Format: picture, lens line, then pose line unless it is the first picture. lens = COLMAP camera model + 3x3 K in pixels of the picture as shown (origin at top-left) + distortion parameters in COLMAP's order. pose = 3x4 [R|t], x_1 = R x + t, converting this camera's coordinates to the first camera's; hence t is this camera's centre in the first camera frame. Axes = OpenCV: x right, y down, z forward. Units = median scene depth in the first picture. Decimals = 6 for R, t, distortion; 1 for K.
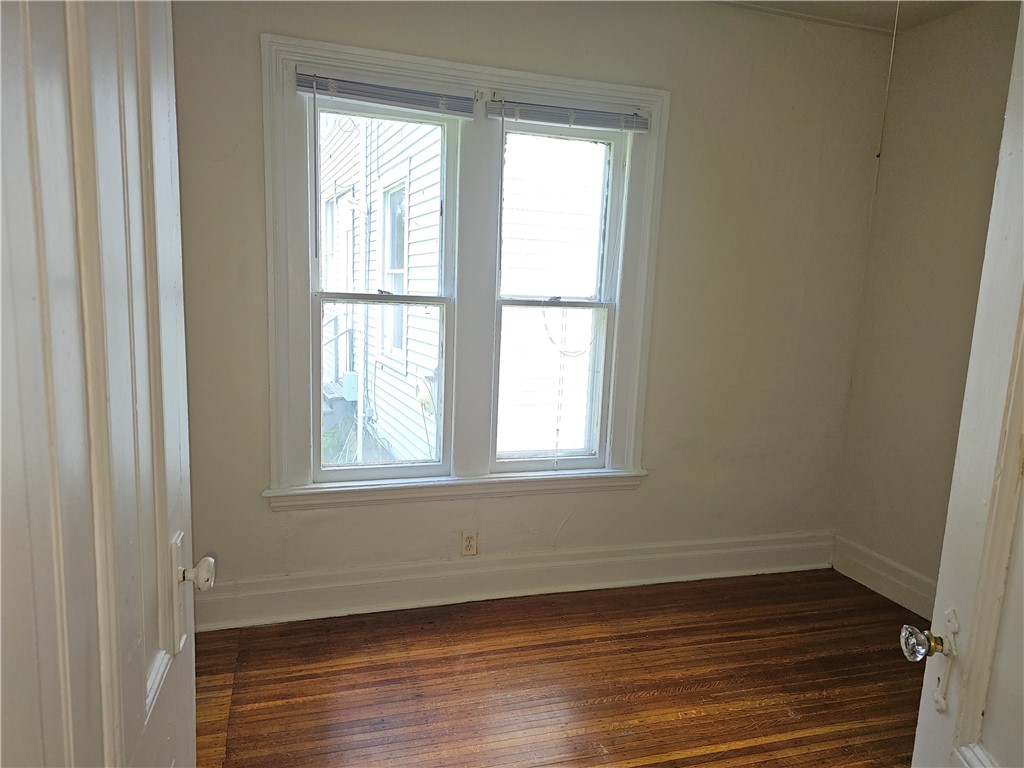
lens RADIAL K [[691.5, 0, 515.7], [0, 691.5, 389.8], [0, 0, 1]] dist [0.093567, -0.100948]
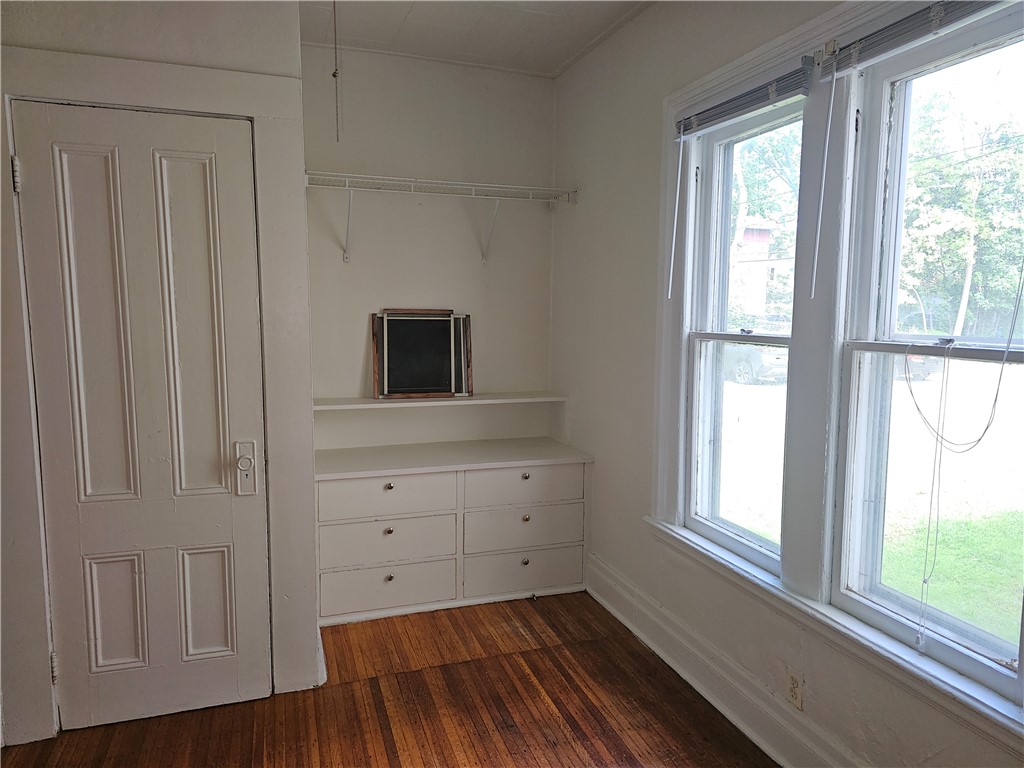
lens RADIAL K [[691.5, 0, 515.7], [0, 691.5, 389.8], [0, 0, 1]] dist [0.093567, -0.100948]
pose [[0.023385, 0.078084, -0.996672, 0.691643], [-0.158070, 0.984693, 0.073437, -0.093597], [0.987151, 0.155827, 0.035370, 0.736807]]
